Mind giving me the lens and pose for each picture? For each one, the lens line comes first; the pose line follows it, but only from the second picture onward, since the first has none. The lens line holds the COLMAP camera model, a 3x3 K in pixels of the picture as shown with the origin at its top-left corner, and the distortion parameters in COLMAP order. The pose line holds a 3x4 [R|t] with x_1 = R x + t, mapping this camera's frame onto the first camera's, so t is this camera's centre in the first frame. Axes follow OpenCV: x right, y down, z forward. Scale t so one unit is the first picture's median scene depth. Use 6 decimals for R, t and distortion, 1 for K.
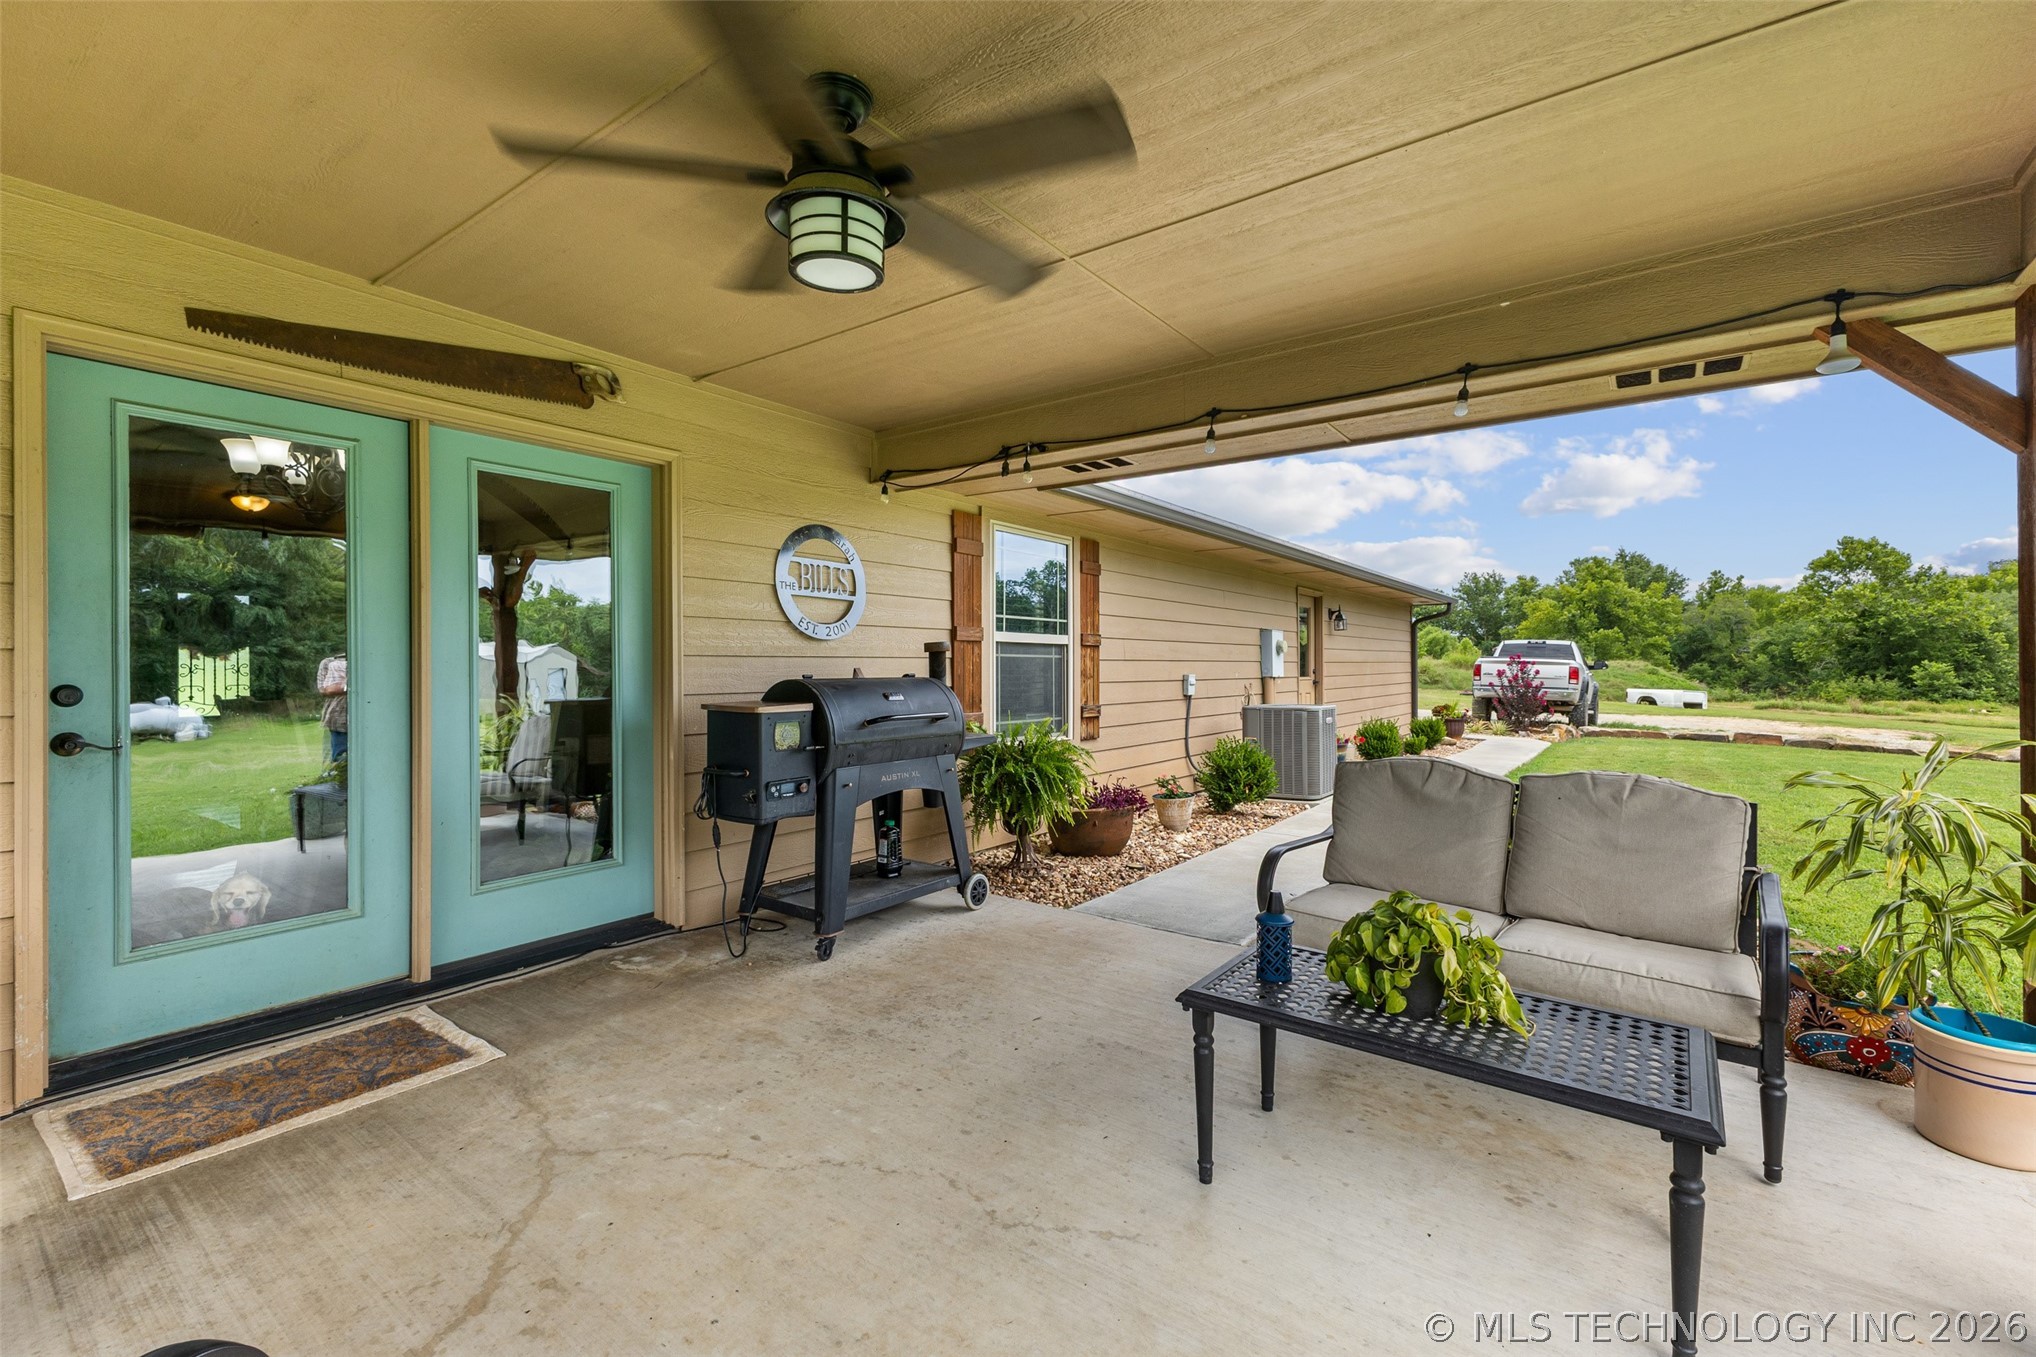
lens RADIAL K [[874.9, 0, 1019.3], [0, 874.9, 663.3], [0, 0, 1]] dist [0.003982, 0.000242]
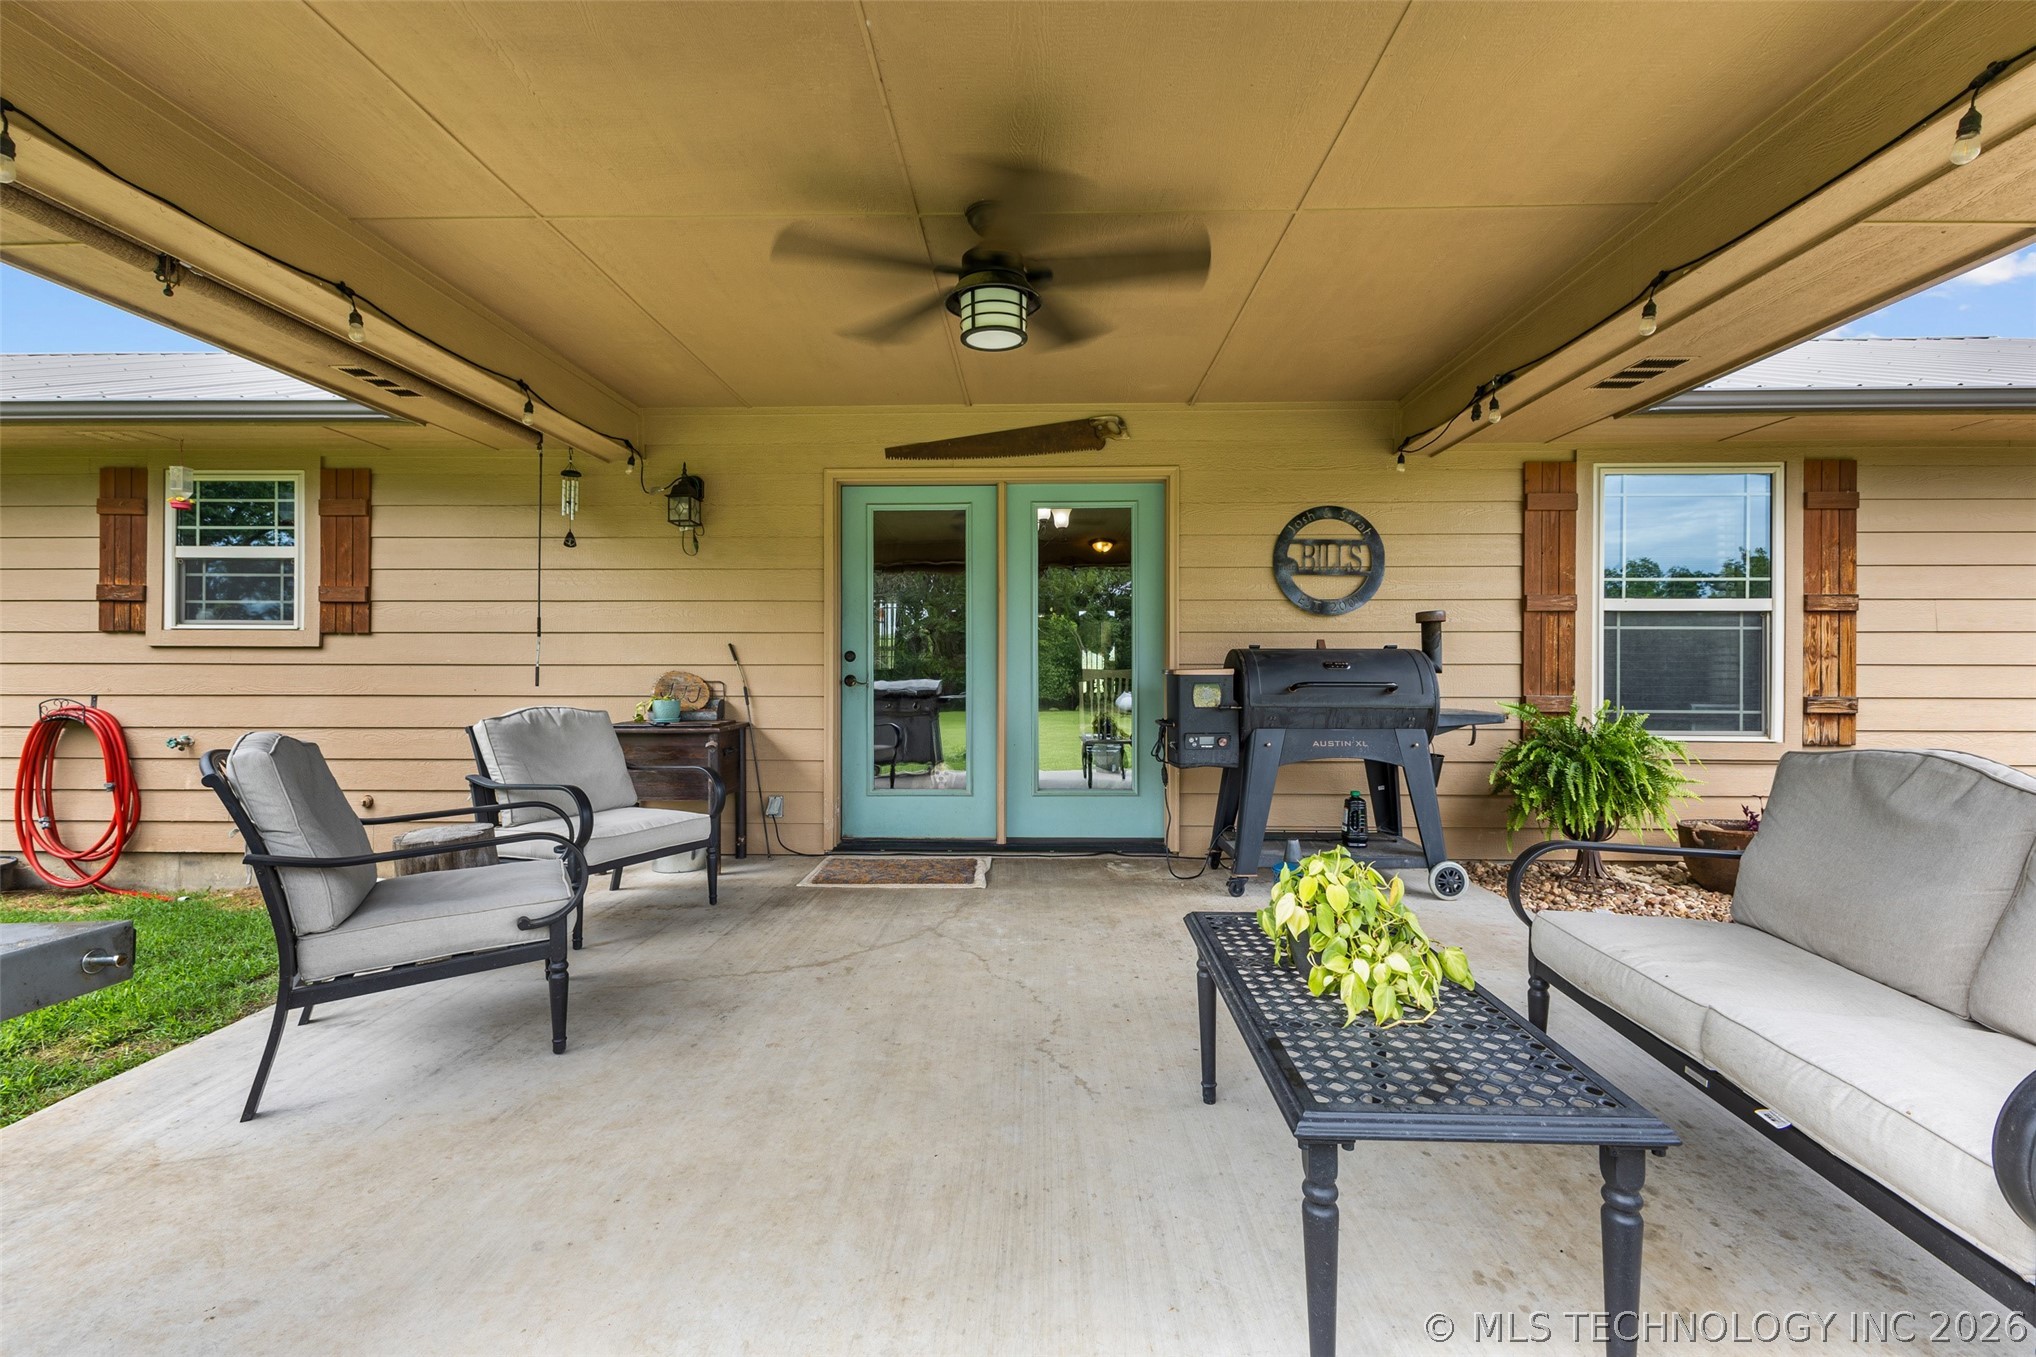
lens RADIAL K [[874.9, 0, 1022.1], [0, 874.9, 674.1], [0, 0, 1]] dist [0.003982, 0.000242]
pose [[0.568289, 0.004520, -0.822817, 0.454940], [0.001630, 0.999977, 0.006619, 0.037665], [0.822828, -0.005103, 0.568268, 0.112313]]
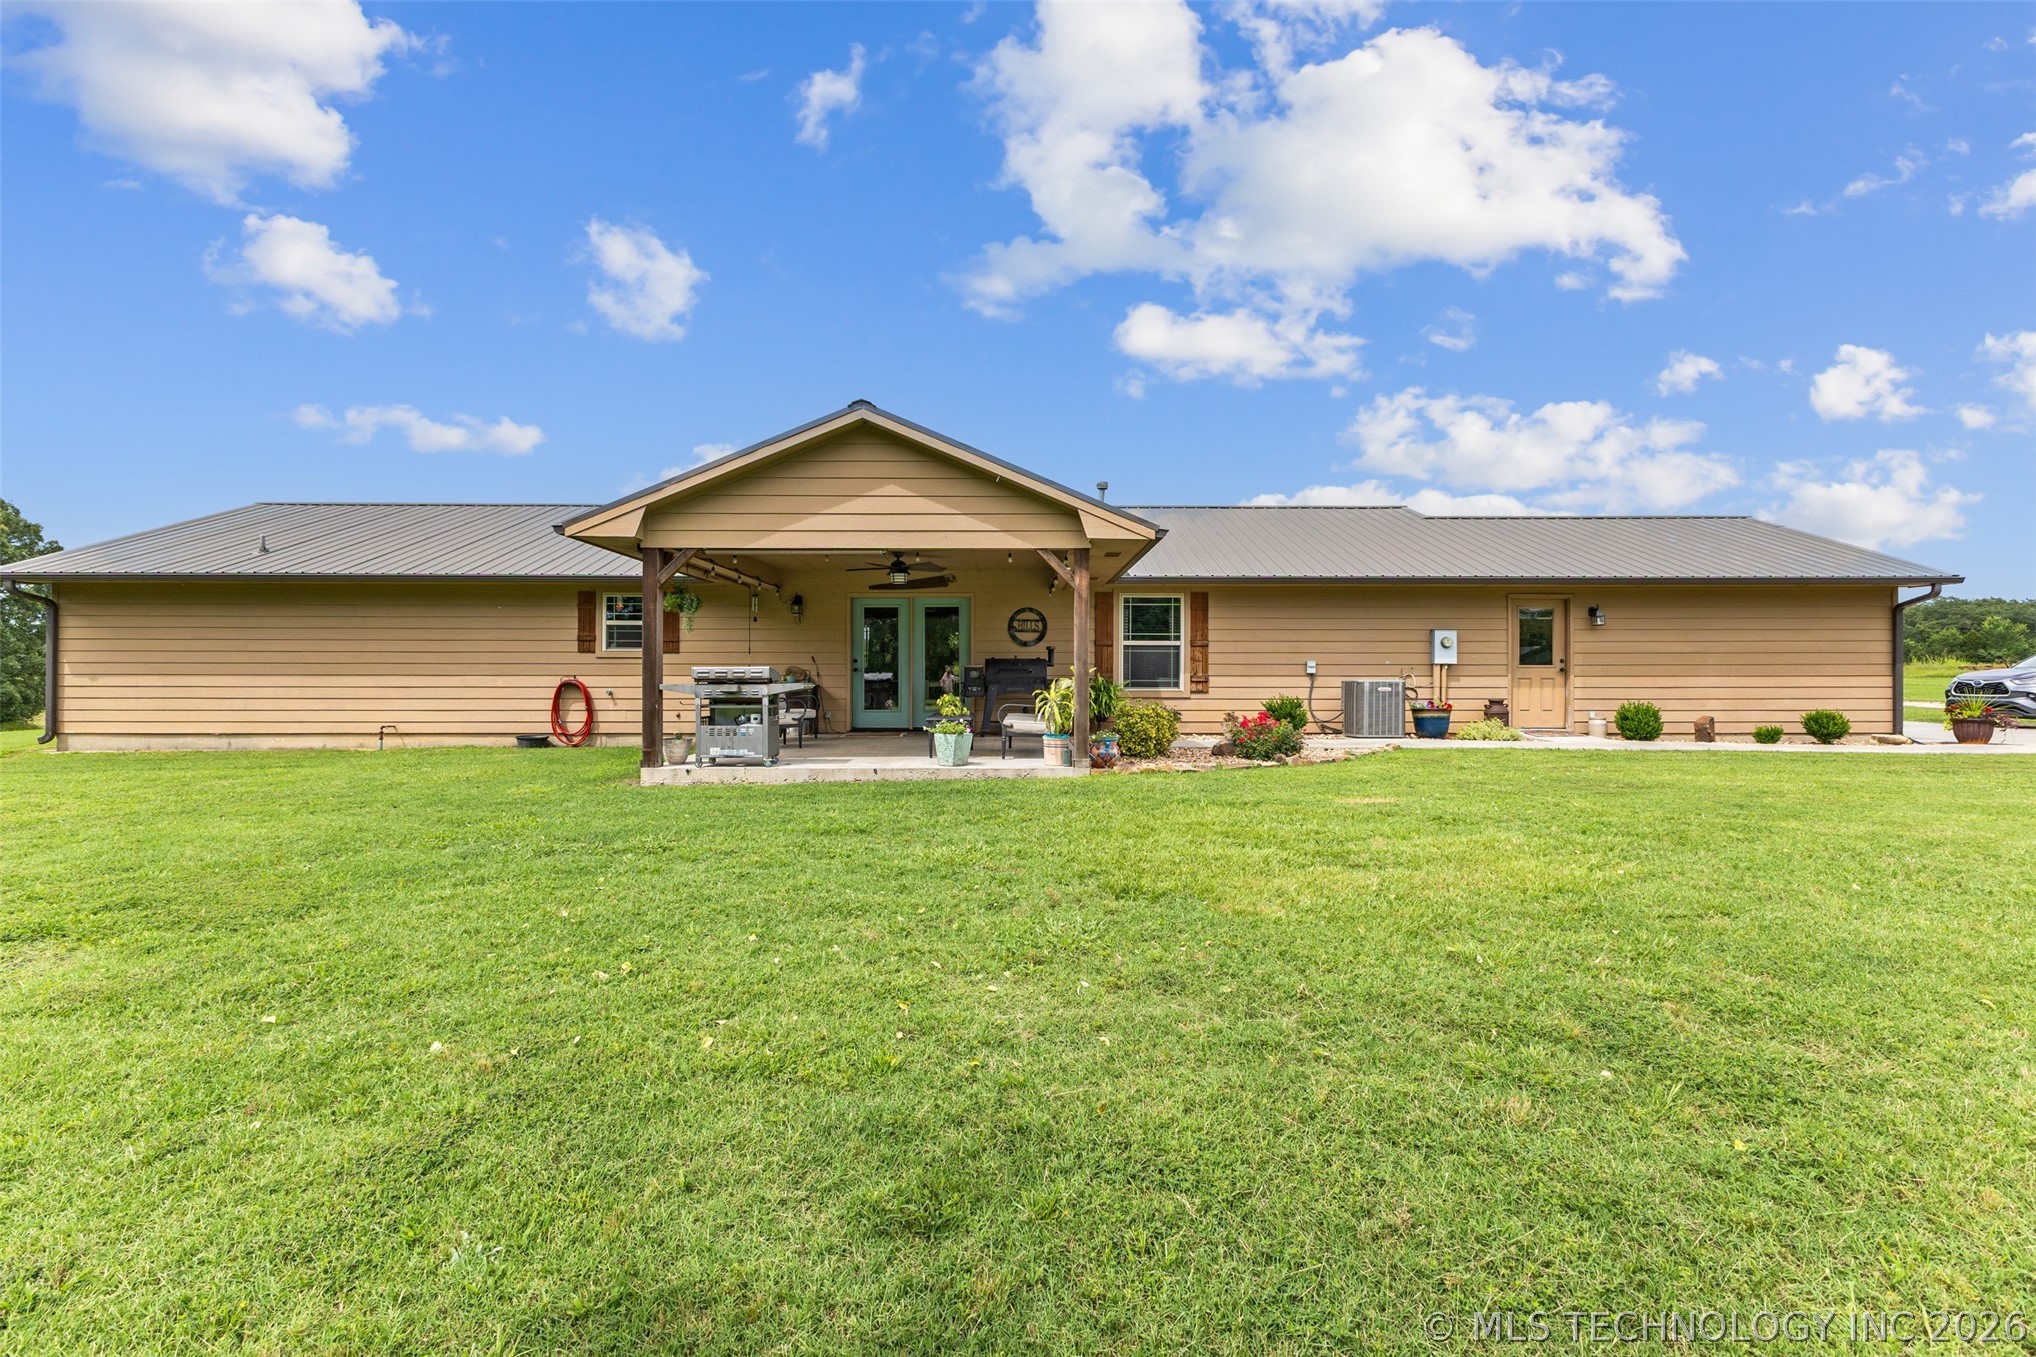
lens RADIAL K [[874.9, 0, 1013.3], [0, 874.9, 675.2], [0, 0, 1]] dist [0.003982, 0.000242]
pose [[0.594658, 0.004724, -0.803965, 2.249338], [0.002059, 0.999971, 0.007399, 0.049993], [0.803976, -0.006055, 0.594630, -0.837891]]
